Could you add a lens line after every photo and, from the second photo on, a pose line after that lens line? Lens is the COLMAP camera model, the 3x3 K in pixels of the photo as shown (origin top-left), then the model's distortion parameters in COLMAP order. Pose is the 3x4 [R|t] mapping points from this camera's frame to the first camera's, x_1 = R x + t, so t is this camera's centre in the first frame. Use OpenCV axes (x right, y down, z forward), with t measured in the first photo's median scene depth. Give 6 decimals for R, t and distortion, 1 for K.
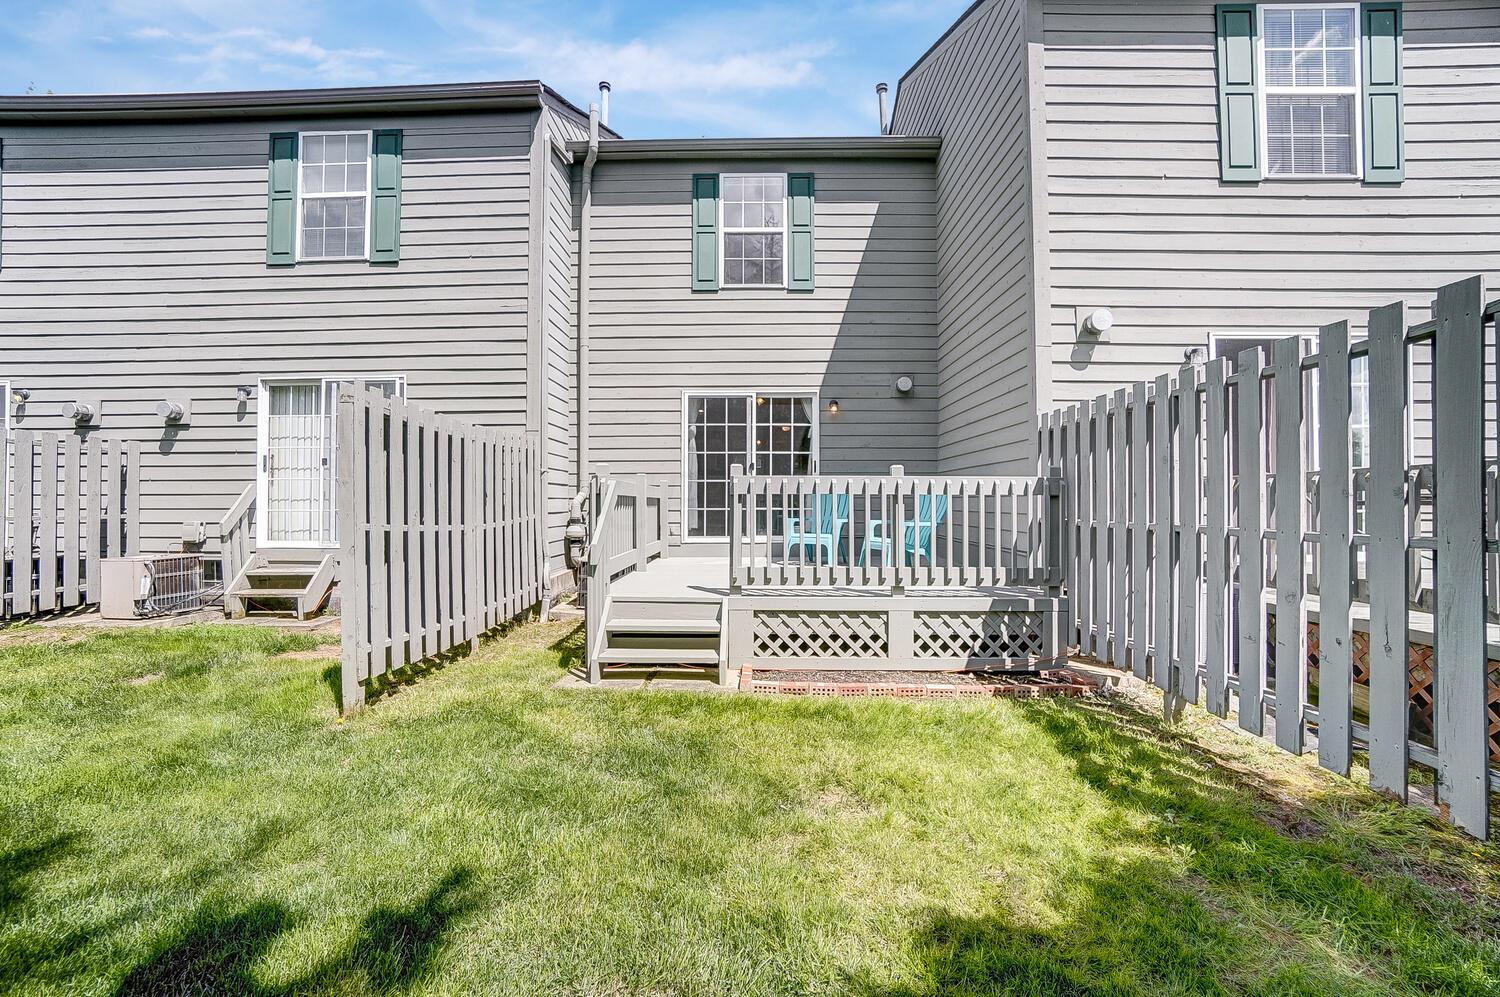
lens RADIAL K [[664.9, 0, 748.9], [0, 664.9, 494.0], [0, 0, 1]] dist [-0.060749, 0.021659]
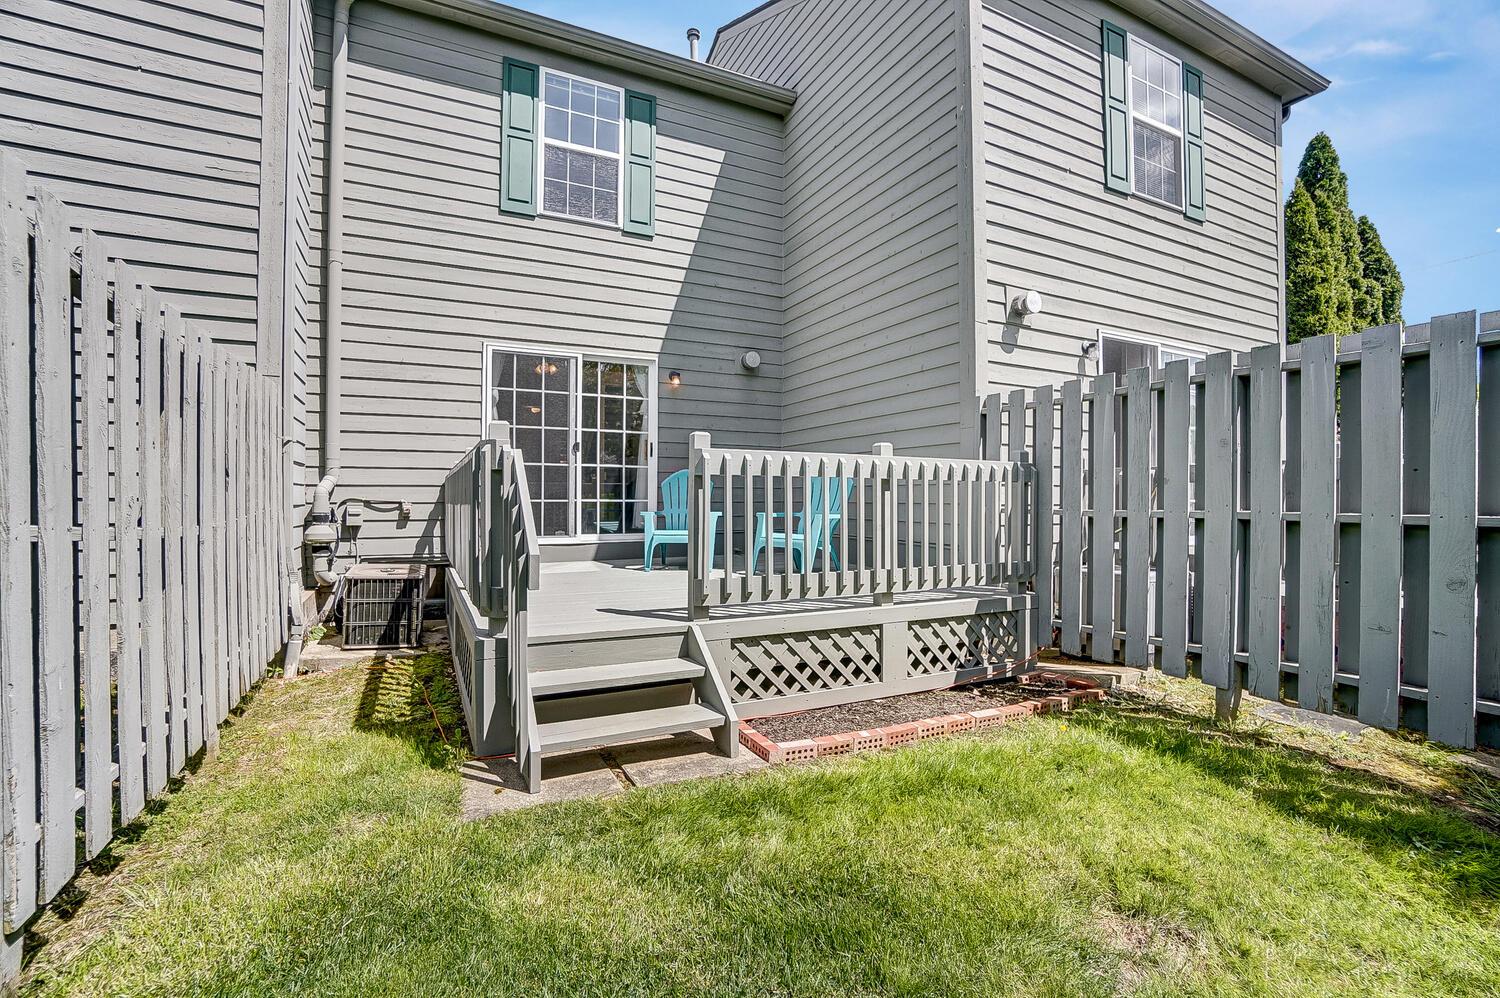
lens RADIAL K [[664.9, 0, 748.9], [0, 664.9, 494.5], [0, 0, 1]] dist [-0.060749, 0.021659]
pose [[0.889575, 0.003820, 0.456773, -0.267902], [-0.007371, 0.999955, 0.005993, 0.014196], [-0.456730, -0.008698, 0.889563, 0.321056]]
